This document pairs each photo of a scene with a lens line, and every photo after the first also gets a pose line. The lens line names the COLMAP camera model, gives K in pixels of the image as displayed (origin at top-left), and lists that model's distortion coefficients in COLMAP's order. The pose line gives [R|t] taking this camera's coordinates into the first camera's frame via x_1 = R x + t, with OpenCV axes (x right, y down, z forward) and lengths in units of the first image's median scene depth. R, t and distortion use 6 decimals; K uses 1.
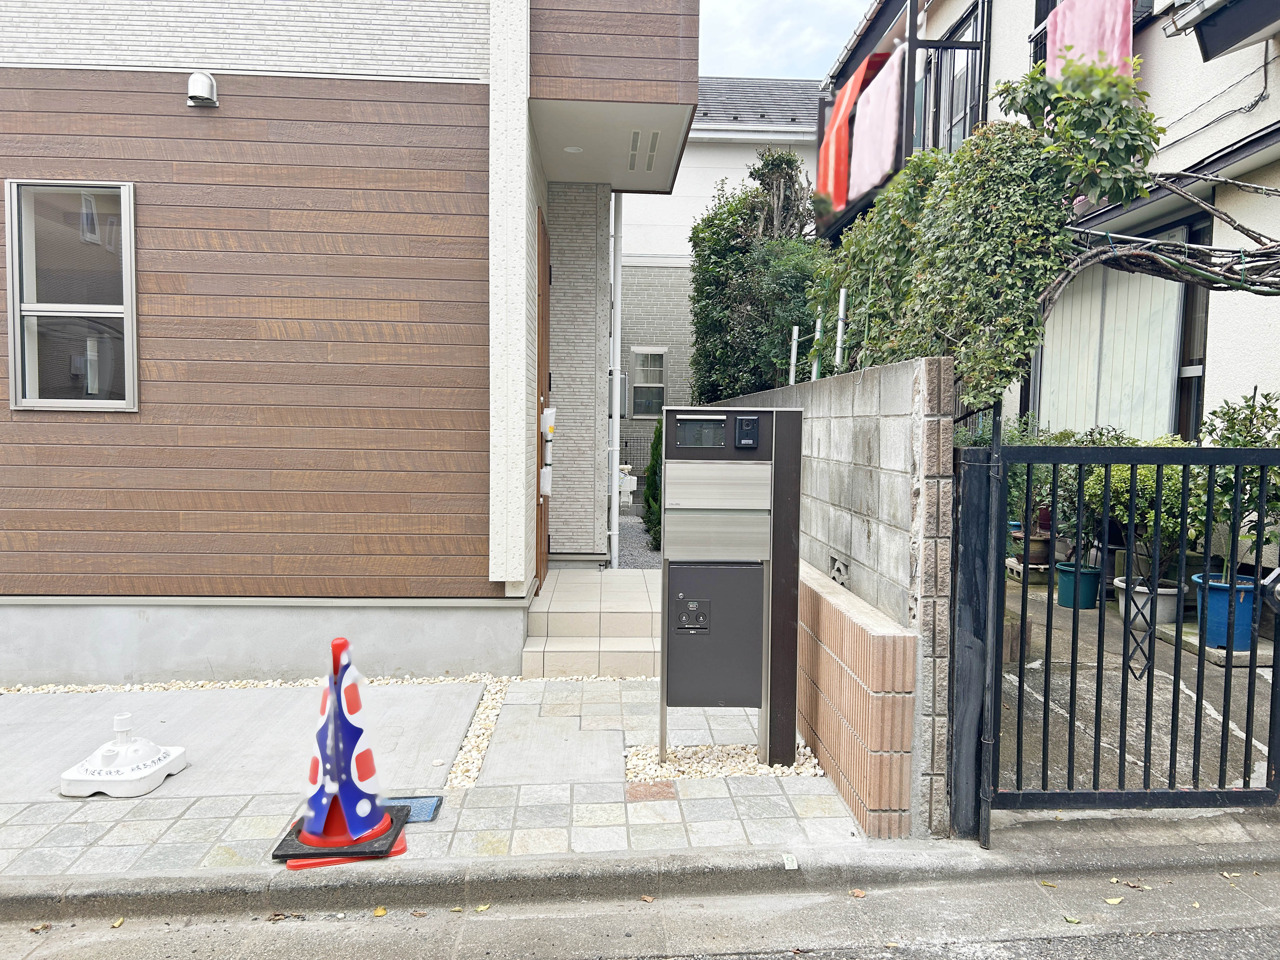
lens RADIAL K [[966.1, 0, 640.0], [0, 966.1, 480.0], [0, 0, 1]] dist [0.068156, -0.065079]
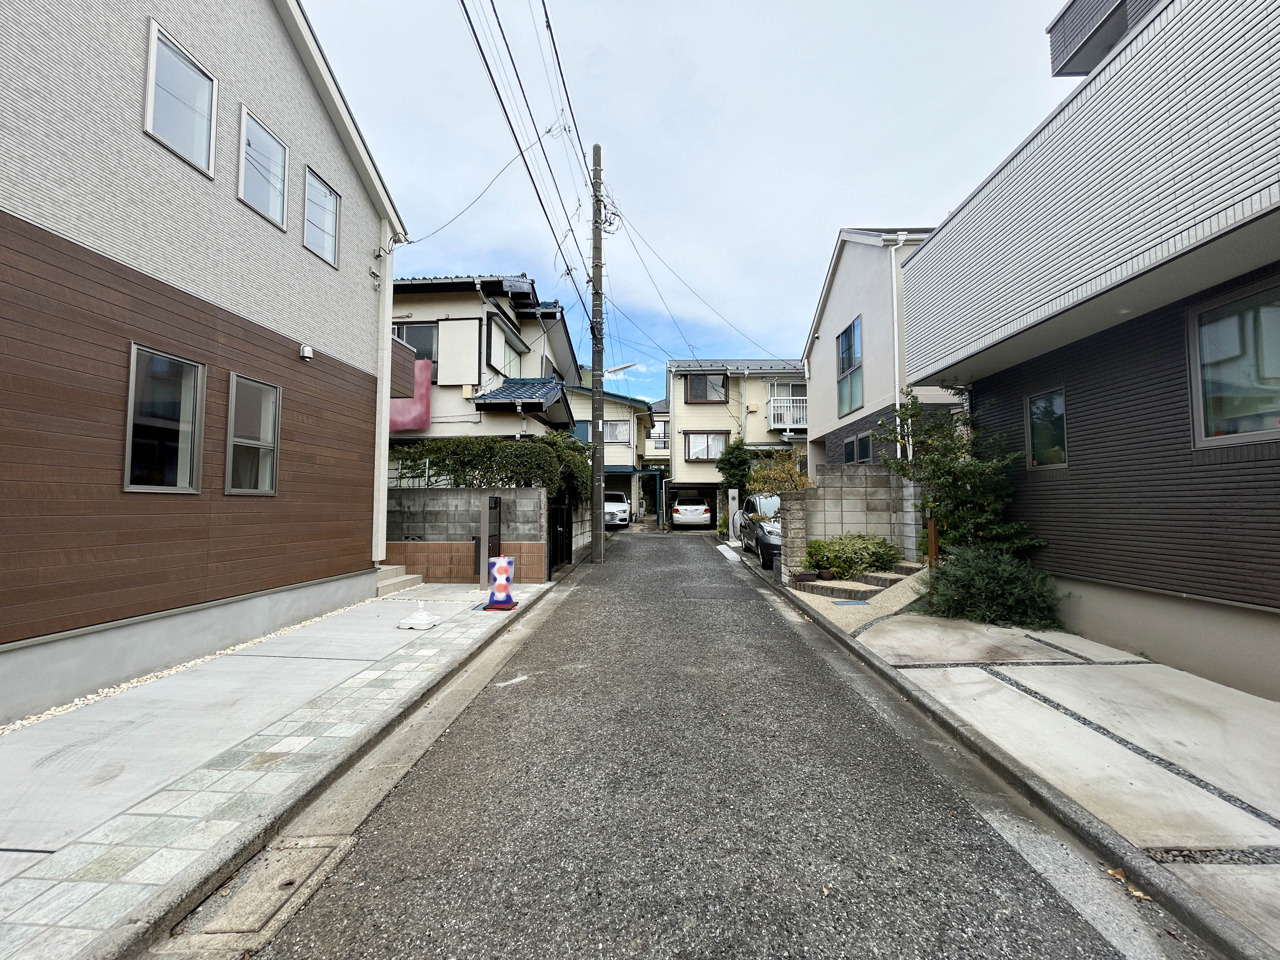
lens RADIAL K [[515.4, 0, 641.2], [0, 515.4, 477.2], [0, 0, 1]] dist [-0.000771, 0.000908]
pose [[0.094965, 0.043088, 0.994548, -1.861196], [0.056385, 0.997226, -0.048588, -0.017242], [-0.993883, 0.060692, 0.092272, 0.179269]]
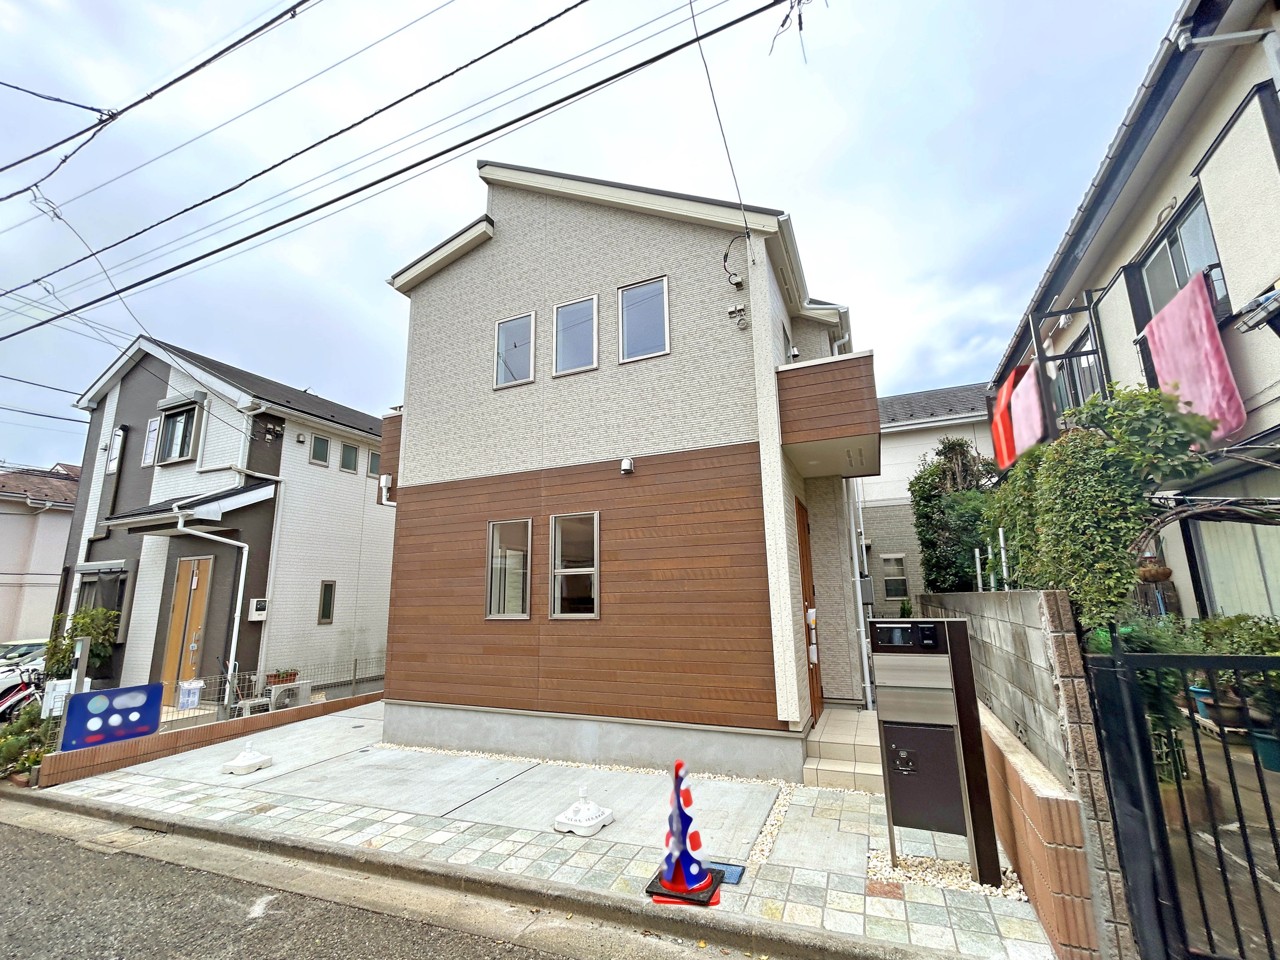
lens RADIAL K [[544.3, 0, 628.5], [0, 544.3, 488.4], [0, 0, 1]] dist [0.001300, 0.001084]
pose [[0.892536, -0.118286, -0.435188, 0.087882], [0.004697, 0.967375, -0.253304, -0.056291], [0.450952, 0.224039, 0.863973, -0.026153]]
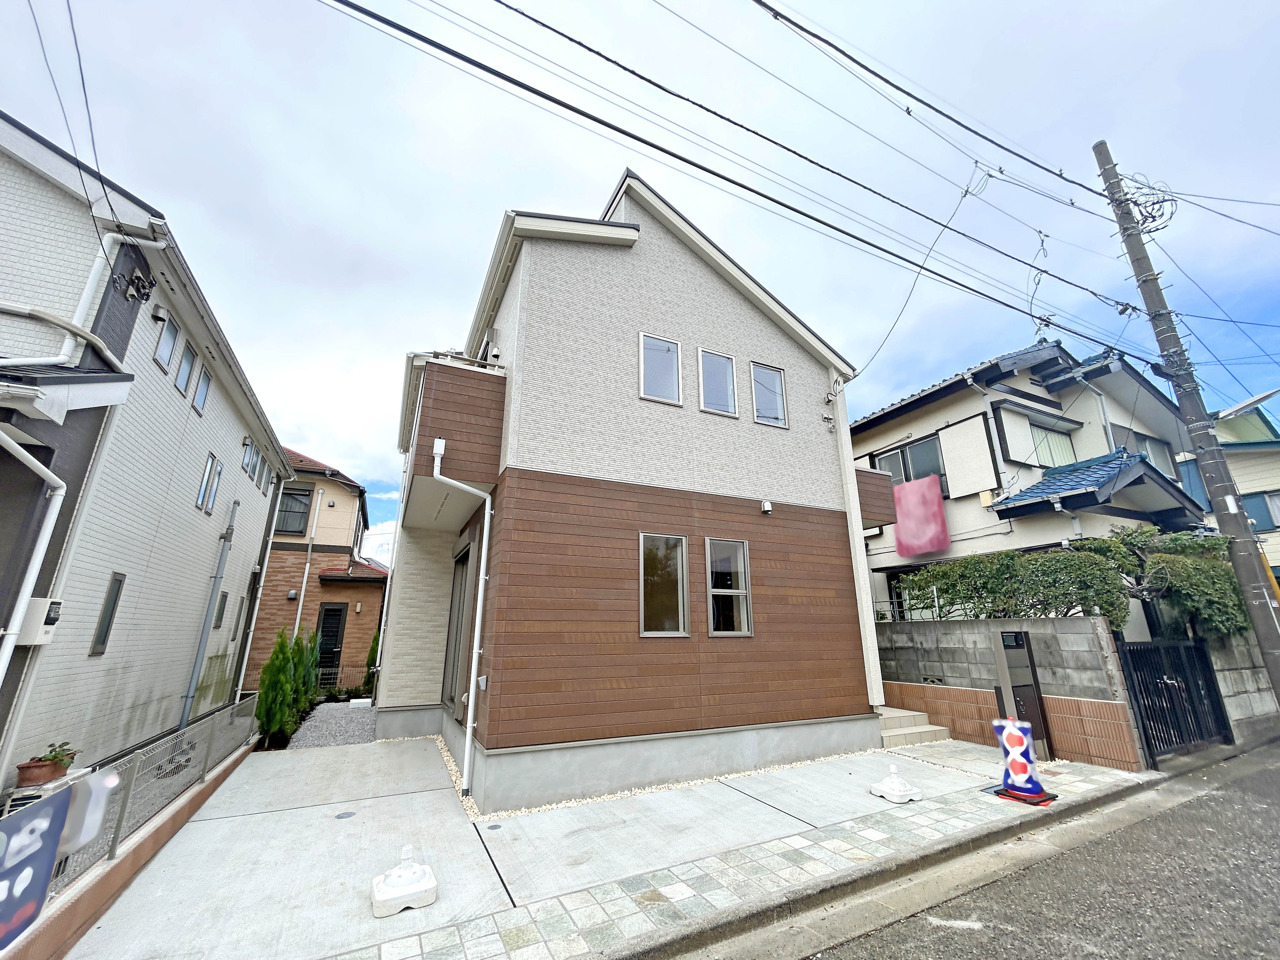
lens RADIAL K [[515.4, 0, 641.2], [0, 515.4, 477.2], [0, 0, 1]] dist [-0.000771, 0.000908]
pose [[0.916412, 0.099677, 0.387625, -1.570773], [0.038378, 0.942145, -0.333002, -0.035102], [-0.398392, 0.320043, 0.859568, -0.089134]]
